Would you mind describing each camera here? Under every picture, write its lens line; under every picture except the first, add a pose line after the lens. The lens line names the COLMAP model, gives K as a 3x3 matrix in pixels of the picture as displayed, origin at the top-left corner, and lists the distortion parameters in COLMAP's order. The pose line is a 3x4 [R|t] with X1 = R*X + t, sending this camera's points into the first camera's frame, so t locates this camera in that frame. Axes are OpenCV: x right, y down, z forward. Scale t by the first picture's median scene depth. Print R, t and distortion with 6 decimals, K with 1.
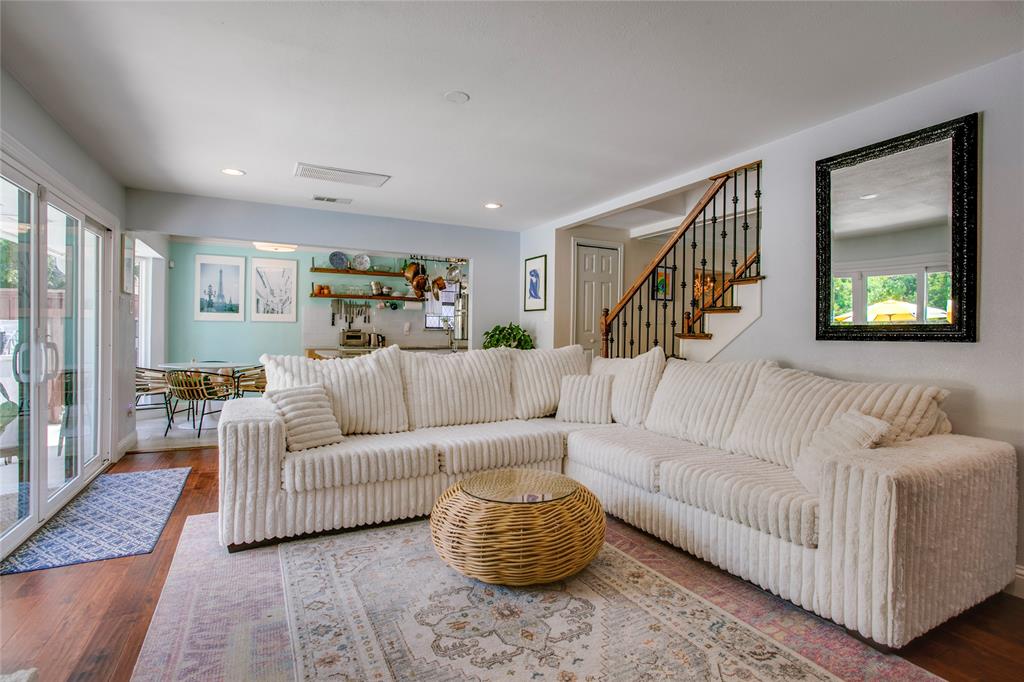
lens RADIAL K [[519.9, 0, 512.0], [0, 519.9, 341.0], [0, 0, 1]] dist [-0.002695, 0.000281]
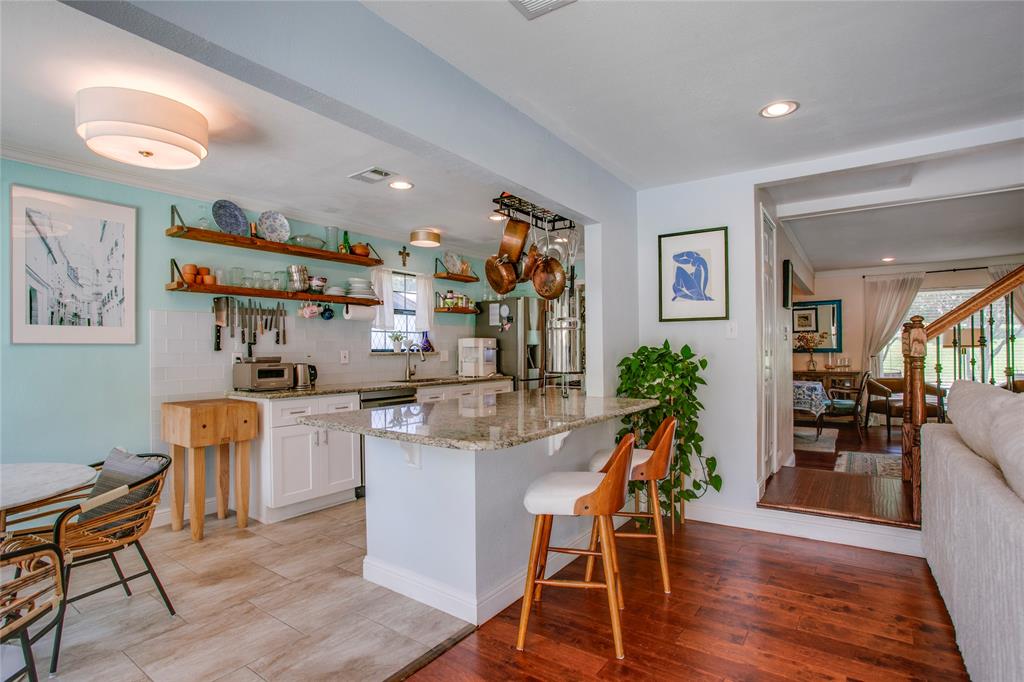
lens RADIAL K [[502.1, 0, 501.4], [0, 502.1, 341.1], [0, 0, 1]] dist [-0.005124, -0.000598]
pose [[0.883003, -0.012071, 0.469213, -0.329718], [0.027000, 0.999320, -0.025102, -0.019796], [-0.468591, 0.034833, 0.882728, 0.461948]]
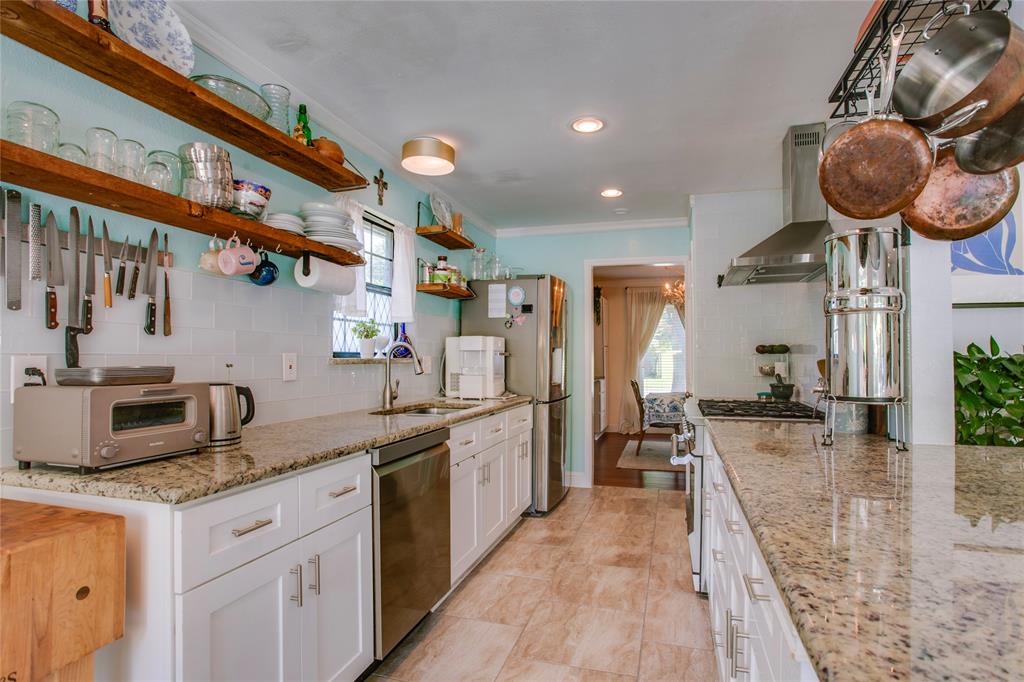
lens RADIAL K [[525.5, 0, 512.0], [0, 525.5, 341.0], [0, 0, 1]] dist [-0.001383, 0.008775]
pose [[0.690887, 0.008884, 0.722908, -0.344032], [0.020932, 0.999259, -0.032285, -0.023279], [-0.722660, 0.037437, 0.690189, 0.772788]]
